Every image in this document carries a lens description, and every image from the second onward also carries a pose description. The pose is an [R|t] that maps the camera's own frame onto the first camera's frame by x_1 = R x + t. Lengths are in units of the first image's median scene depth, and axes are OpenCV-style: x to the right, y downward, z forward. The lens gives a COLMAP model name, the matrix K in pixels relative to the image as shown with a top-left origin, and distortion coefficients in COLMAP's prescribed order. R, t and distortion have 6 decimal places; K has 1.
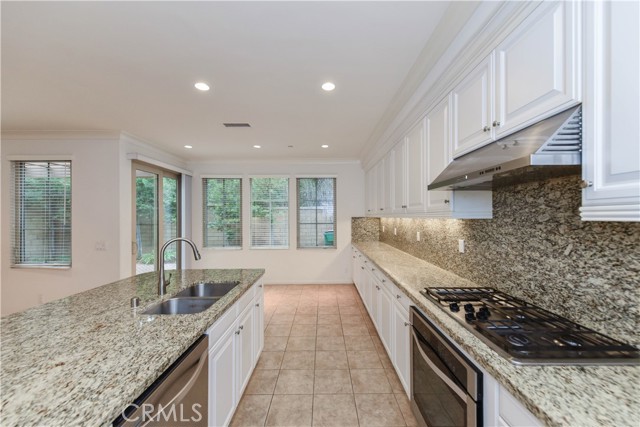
lens RADIAL K [[250.6, 0, 320.0], [0, 250.6, 213.5], [0, 0, 1]] dist [0.000048, -0.000003]
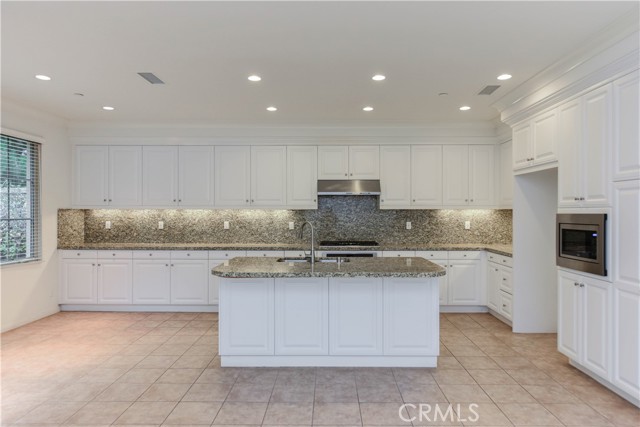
lens RADIAL K [[425.0, 0, 320.0], [0, 425.0, 213.5], [0, 0, 1]] dist [-0.005165, -0.002647]
pose [[0.021027, 0.003886, 0.999771, -2.398316], [-0.013036, 0.999909, -0.003612, 0.054622], [-0.999694, -0.012957, 0.021076, 0.750723]]
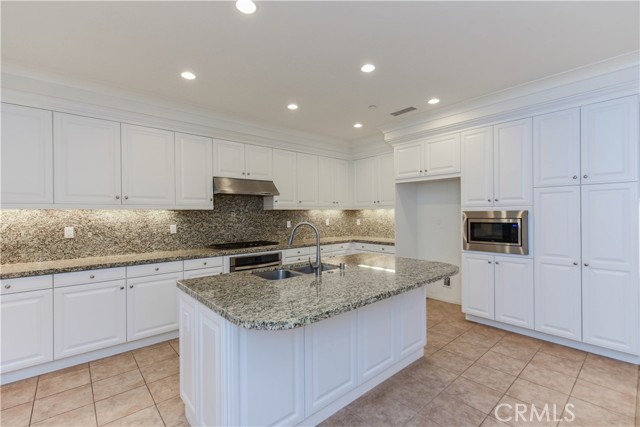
lens RADIAL K [[287.3, 0, 320.0], [0, 287.3, 213.5], [0, 0, 1]] dist [0.000752, -0.000228]
pose [[-0.665470, 0.013926, 0.746295, -1.263580], [0.004533, 0.999883, -0.014616, 0.068917], [-0.746411, -0.006343, -0.665455, 1.493410]]
